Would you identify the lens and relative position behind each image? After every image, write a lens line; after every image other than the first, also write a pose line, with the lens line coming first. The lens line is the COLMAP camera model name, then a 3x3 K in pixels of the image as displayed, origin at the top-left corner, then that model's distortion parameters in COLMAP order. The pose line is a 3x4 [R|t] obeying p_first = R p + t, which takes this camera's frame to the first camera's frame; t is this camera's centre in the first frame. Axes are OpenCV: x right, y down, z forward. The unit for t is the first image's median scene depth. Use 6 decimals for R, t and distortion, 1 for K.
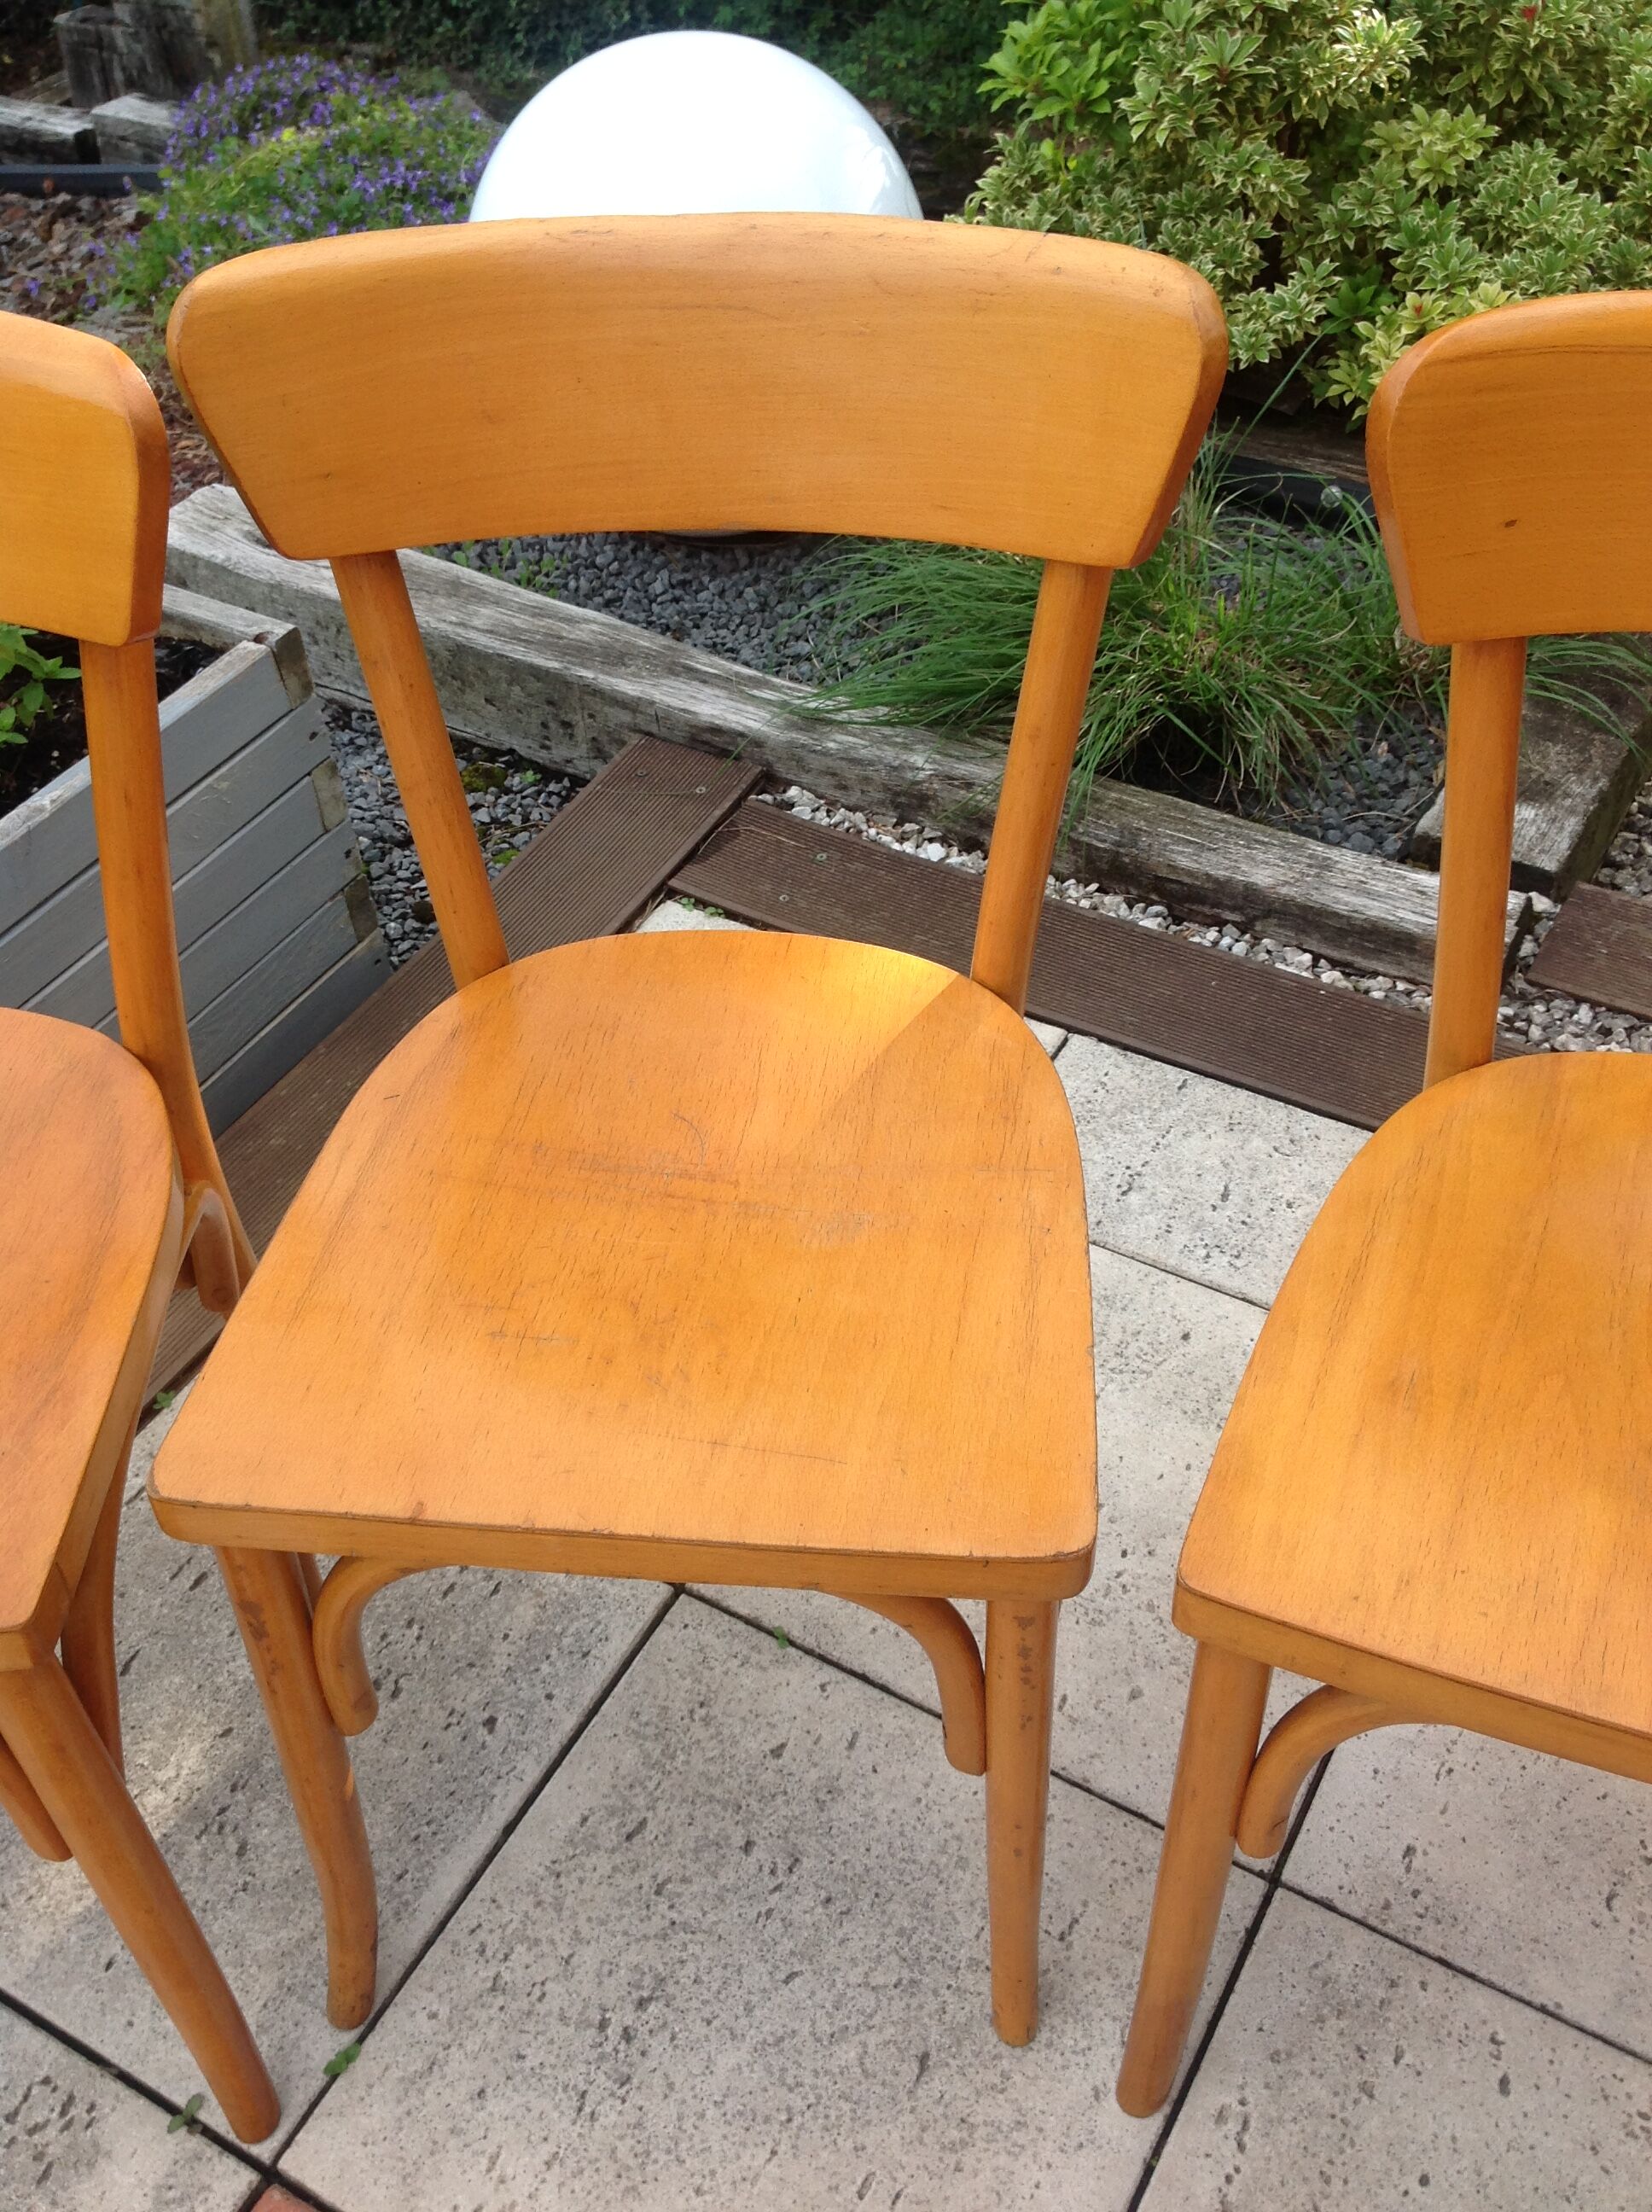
lens RADIAL K [[2085.8, 0, 826.0], [0, 2085.8, 1106.0], [0, 0, 1]] dist [0.110673, -0.228663]
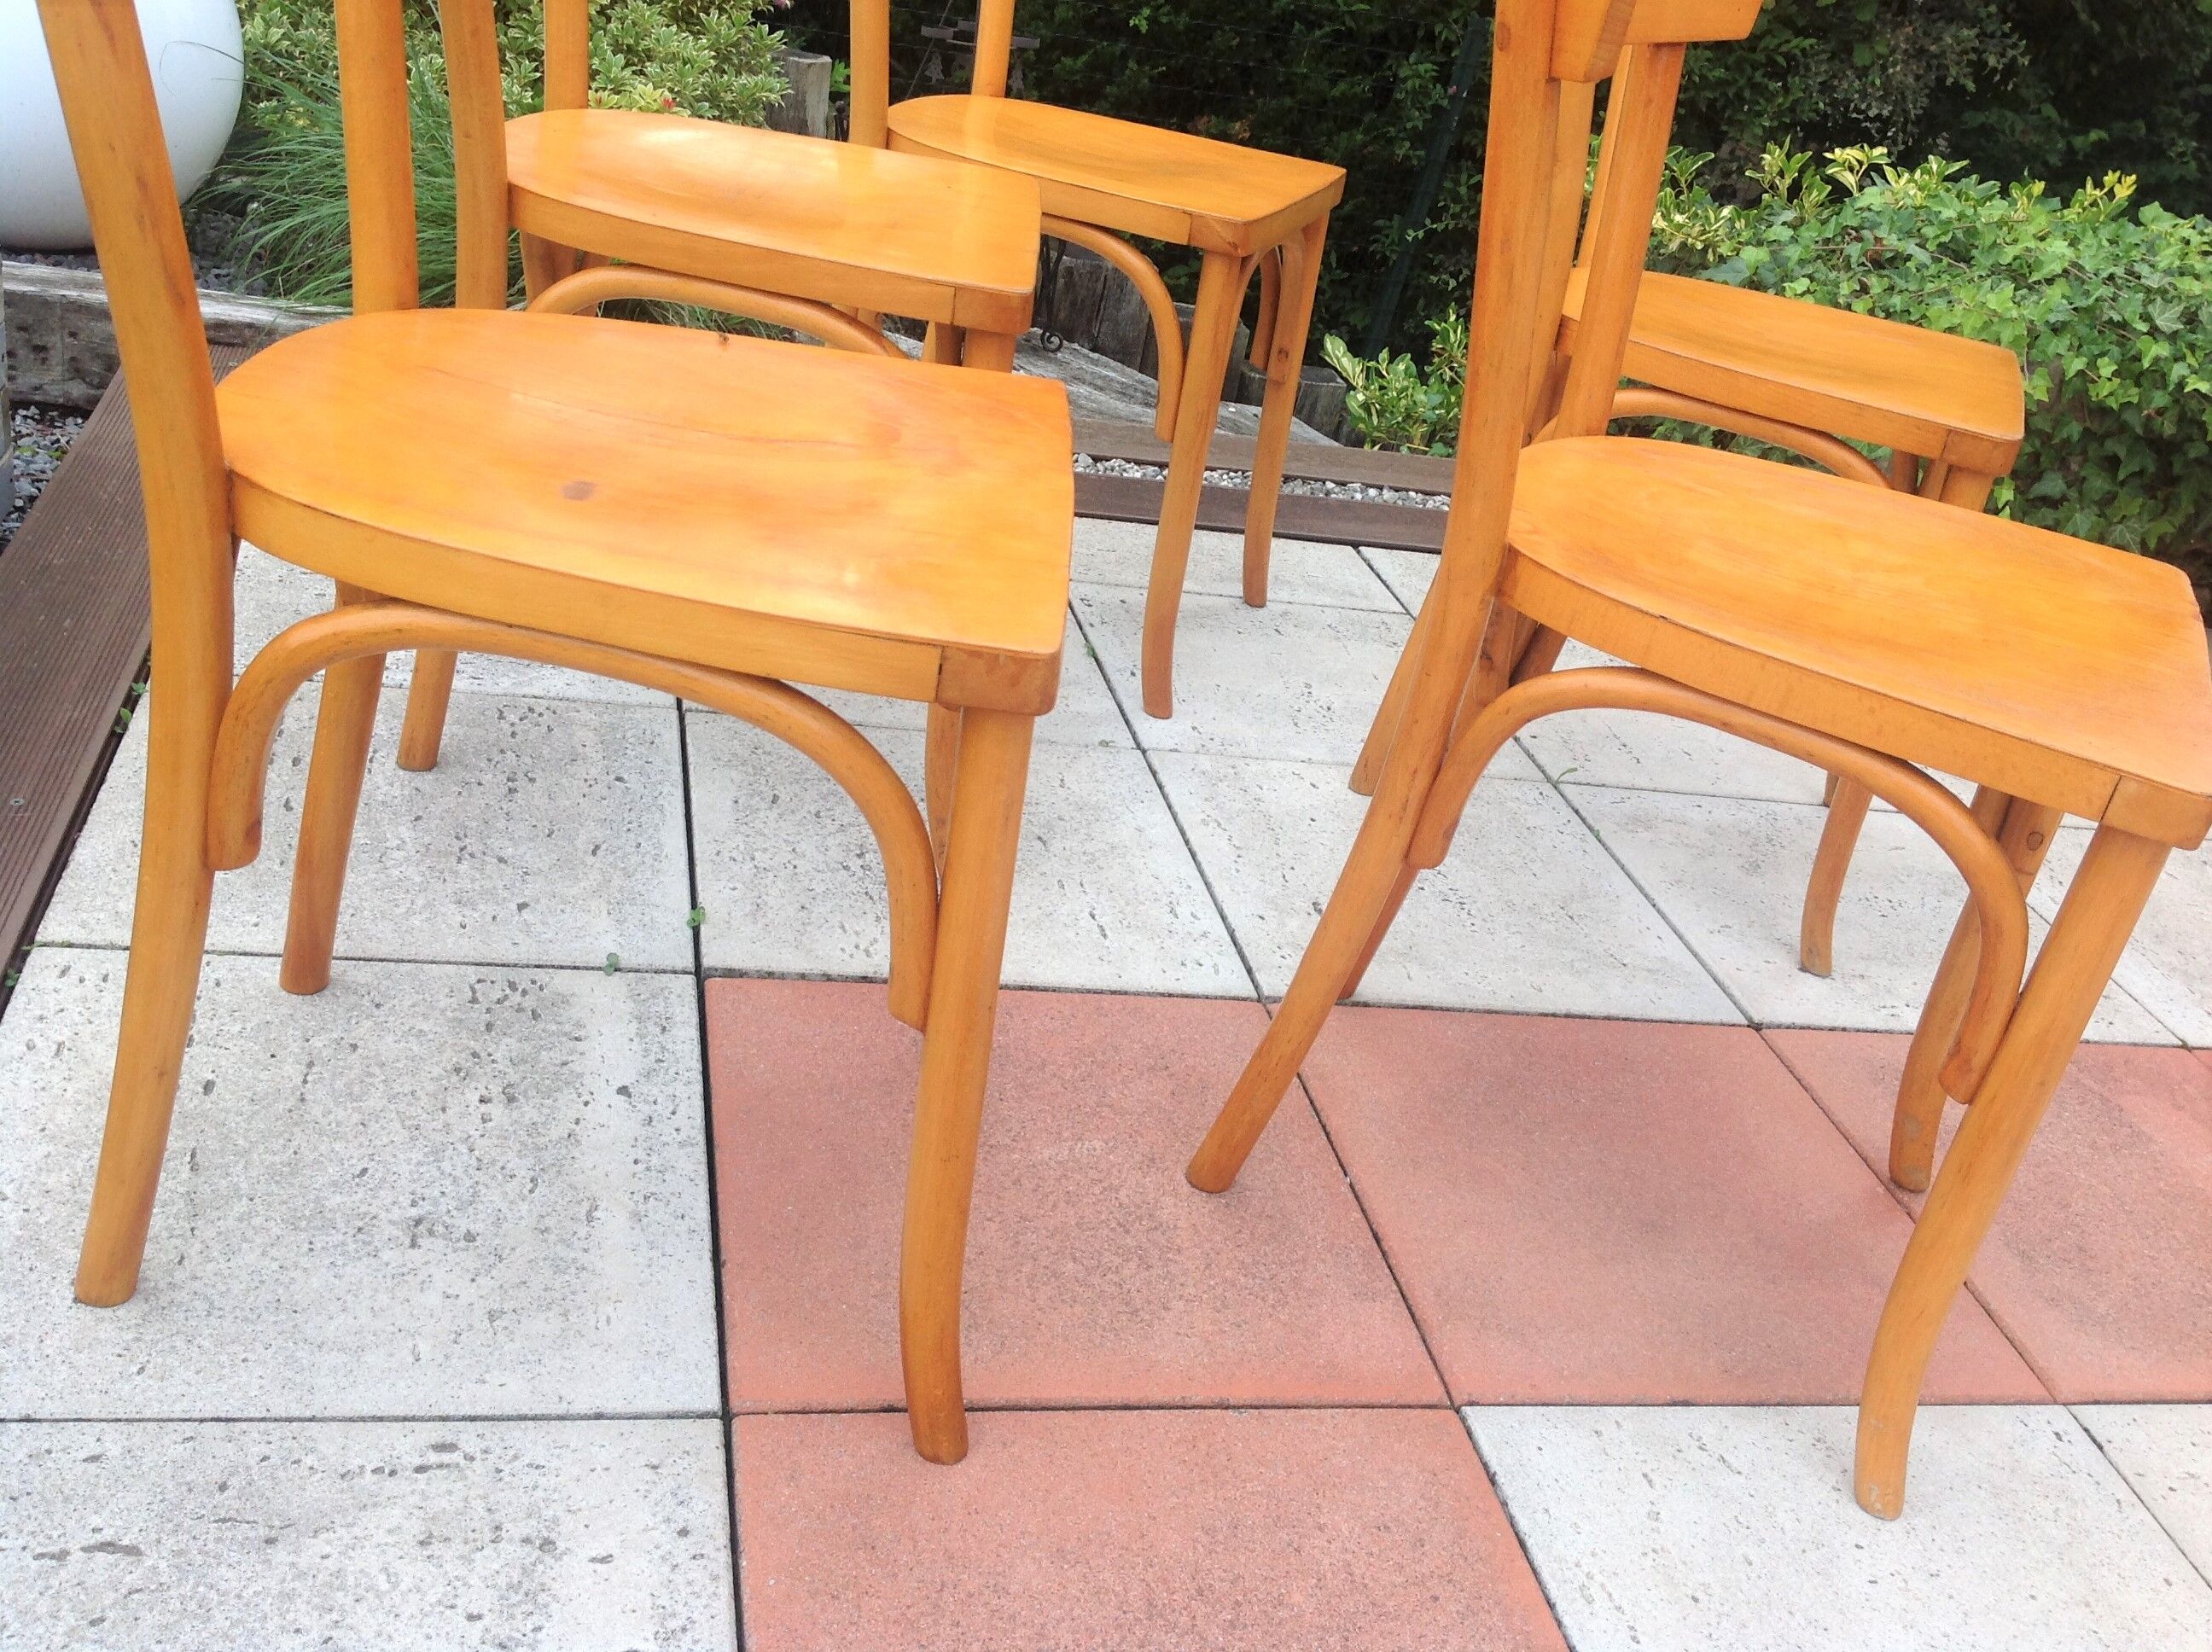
lens RADIAL K [[2118.1, 0, 1106.7], [0, 2118.1, 805.9], [0, 0, 1]] dist [0.119677, -0.277379]
pose [[0.725702, -0.133566, 0.674919, -0.571423], [0.298764, 0.944835, -0.134262, 0.399038], [-0.619755, 0.299076, 0.725574, -0.068508]]
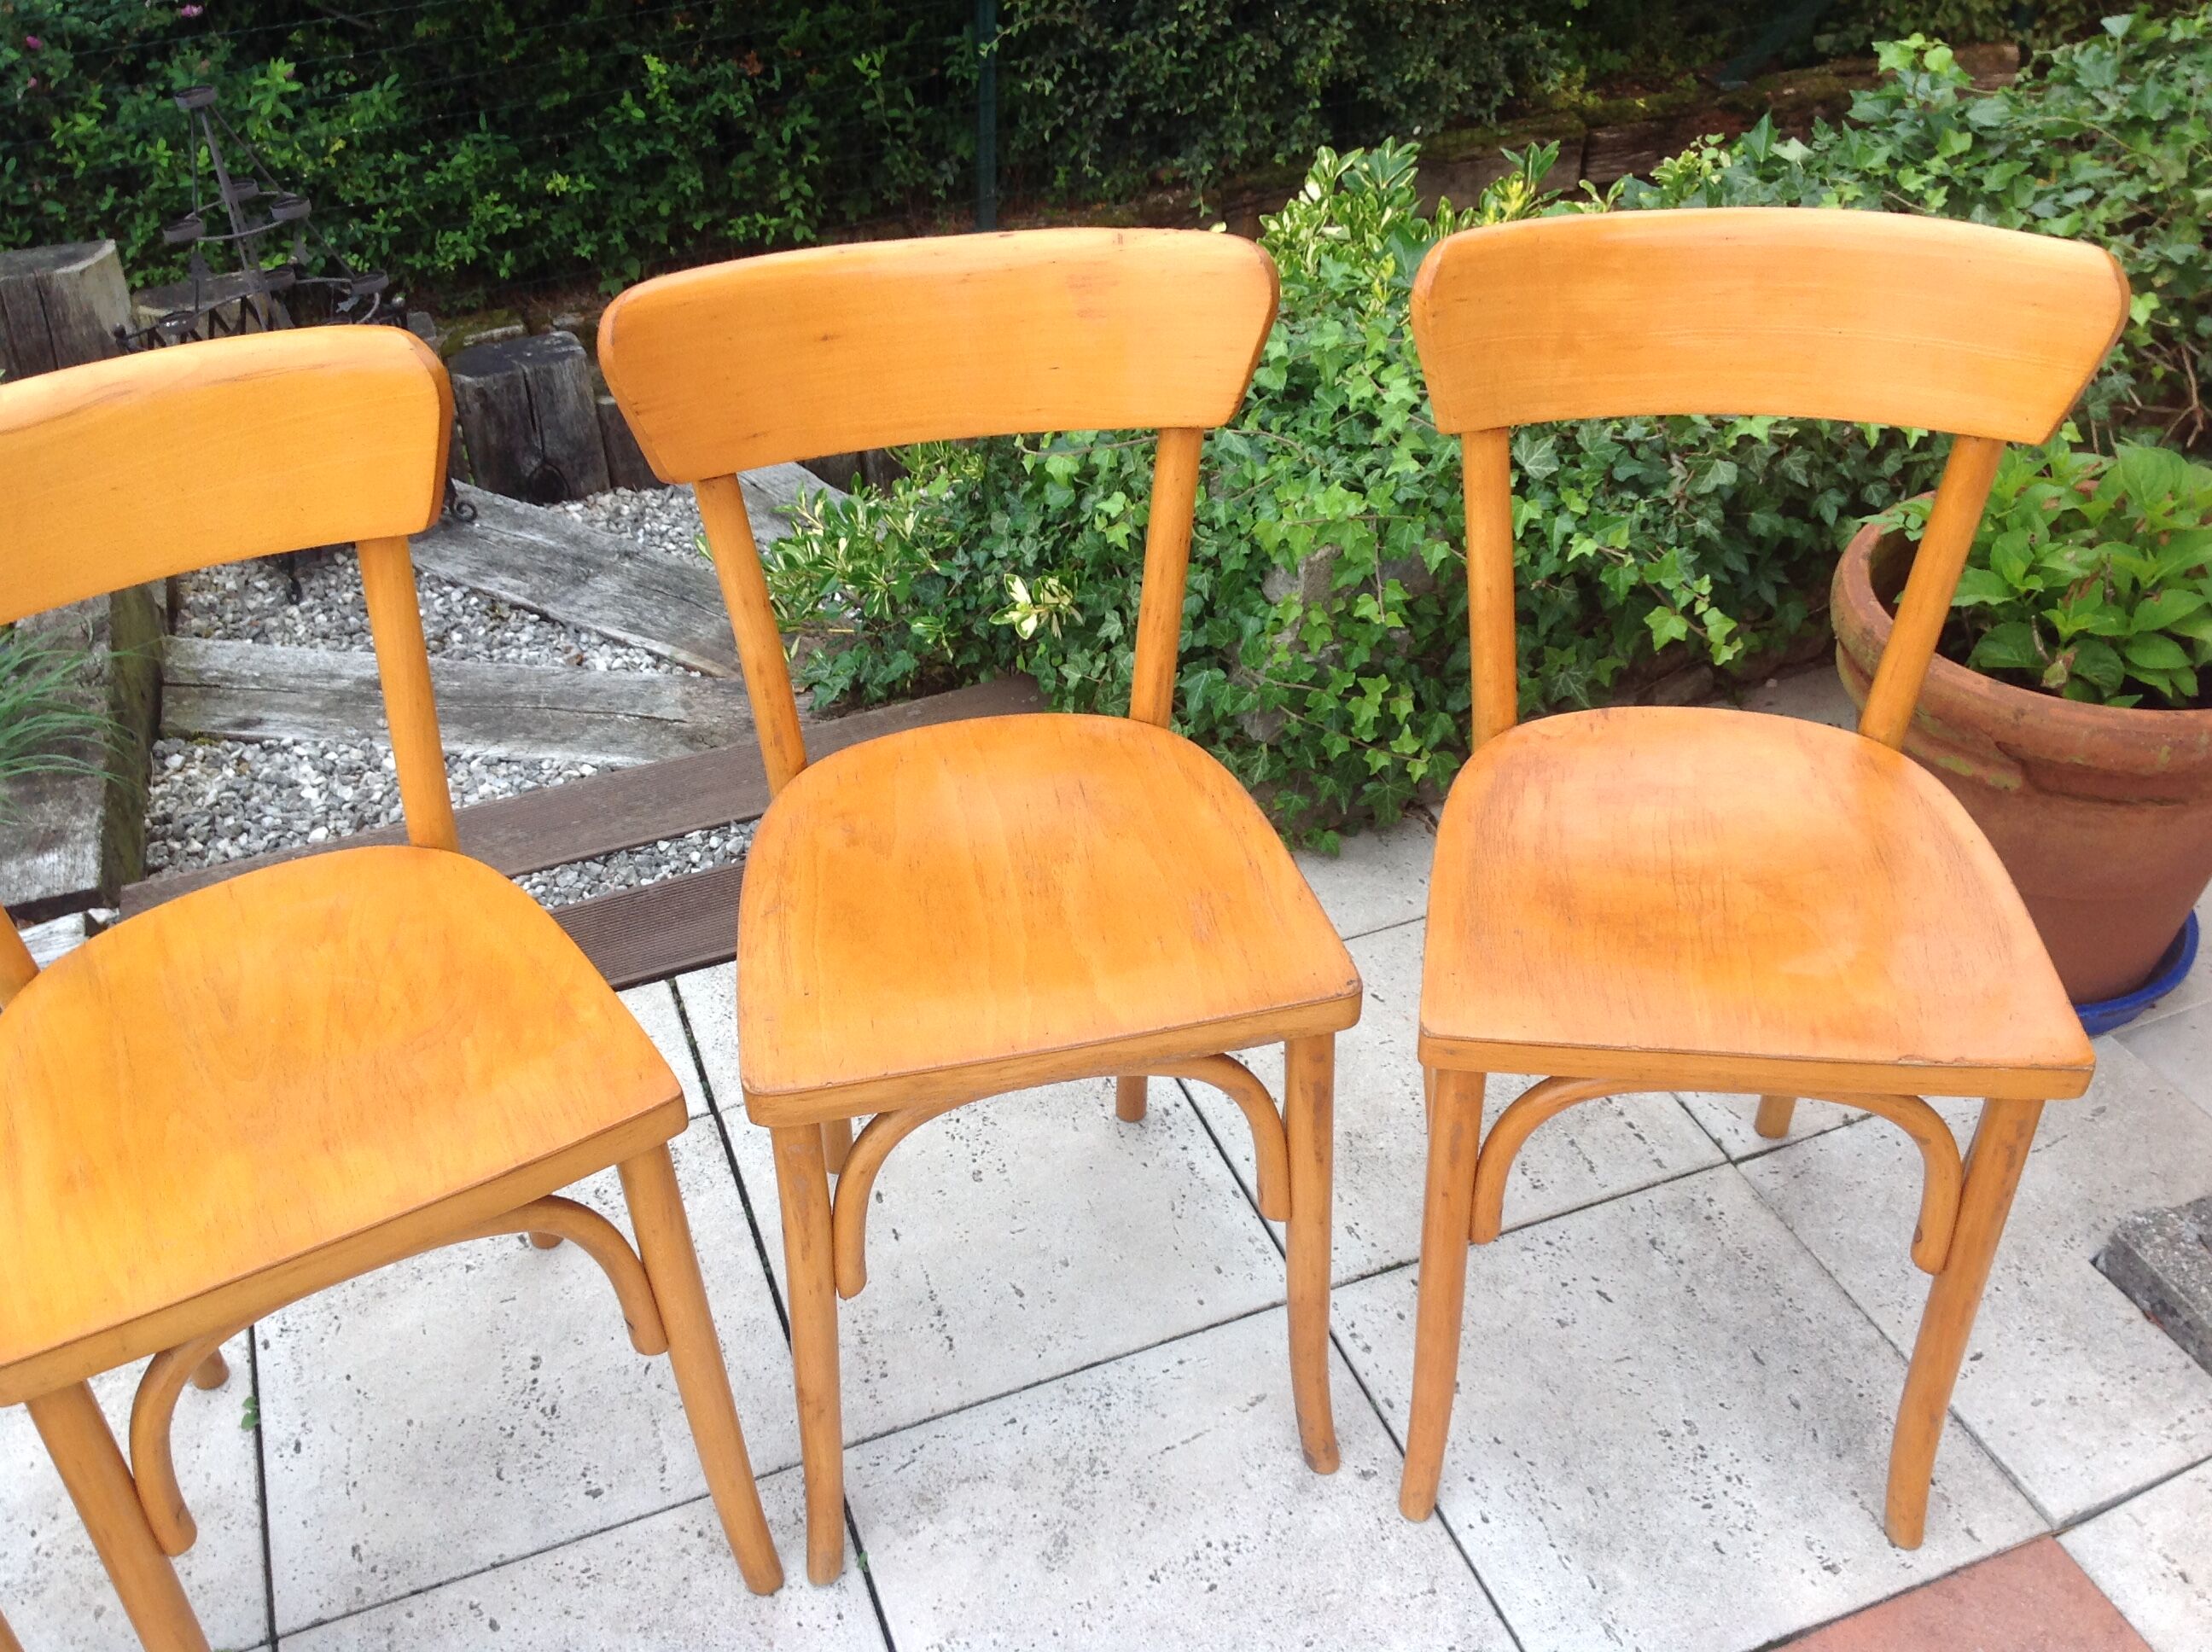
lens RADIAL K [[2118.1, 0, 1106.7], [0, 2118.1, 805.9], [0, 0, 1]] dist [0.119677, -0.277379]
pose [[0.635611, -0.431501, 0.640160, -0.046181], [0.543980, 0.838719, 0.025225, 0.127789], [-0.547799, 0.332201, 0.767827, -0.251759]]
